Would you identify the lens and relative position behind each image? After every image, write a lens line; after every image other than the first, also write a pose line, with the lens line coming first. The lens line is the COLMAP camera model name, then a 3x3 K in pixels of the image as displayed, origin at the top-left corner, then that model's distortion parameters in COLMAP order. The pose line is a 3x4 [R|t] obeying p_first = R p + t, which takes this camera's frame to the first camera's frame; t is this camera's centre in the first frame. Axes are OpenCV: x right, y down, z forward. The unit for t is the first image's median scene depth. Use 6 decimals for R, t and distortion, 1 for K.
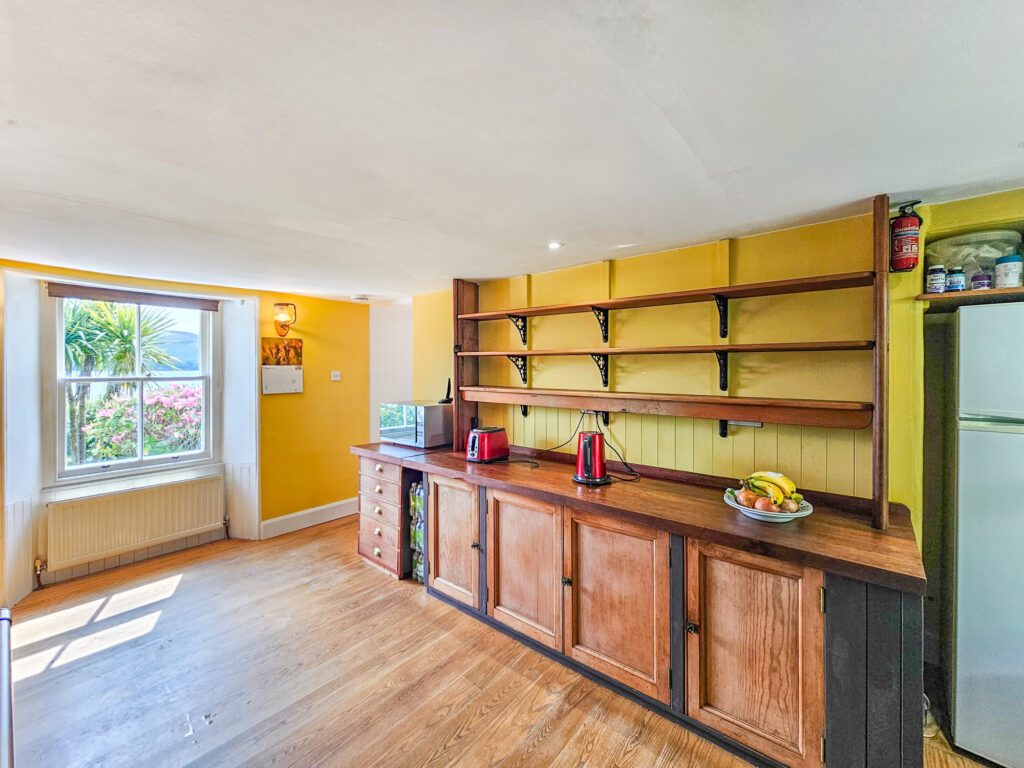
lens RADIAL K [[420.7, 0, 527.3], [0, 420.7, 360.7], [0, 0, 1]] dist [-0.012002, -0.000045]
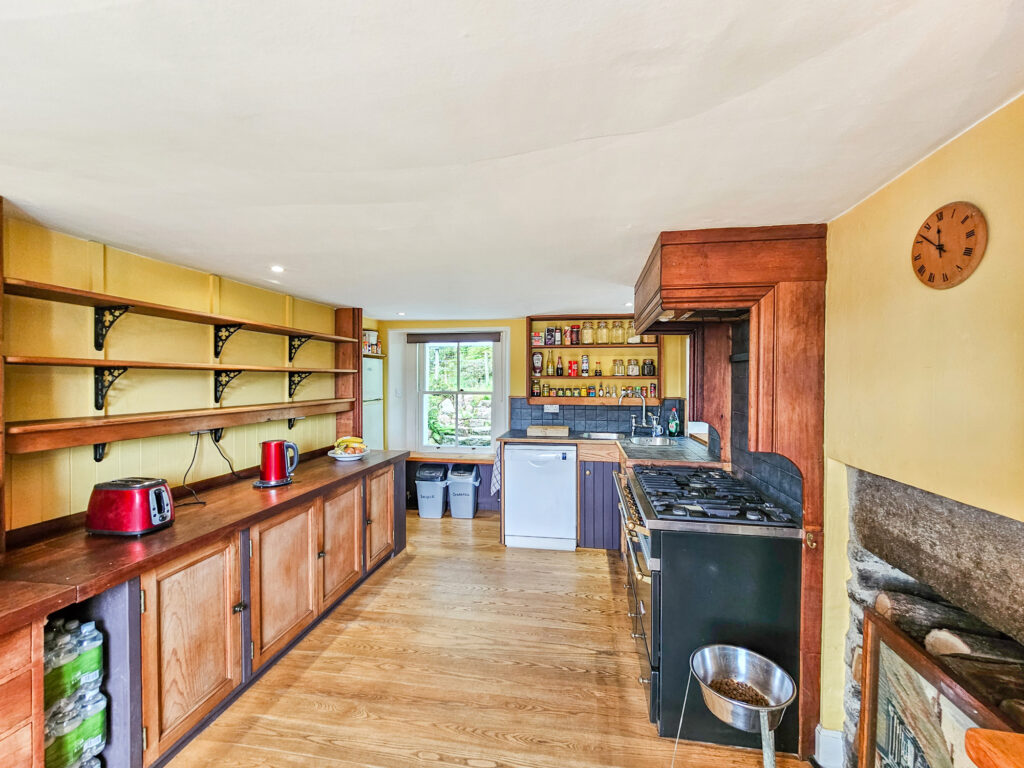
lens RADIAL K [[414.1, 0, 512.0], [0, 414.1, 384.0], [0, 0, 1]] dist [-0.000007, 0.000006]
pose [[-0.490611, -0.003314, 0.871372, -1.053046], [-0.004301, 0.999990, 0.001382, 0.013683], [-0.871368, -0.003070, -0.490620, 0.930155]]
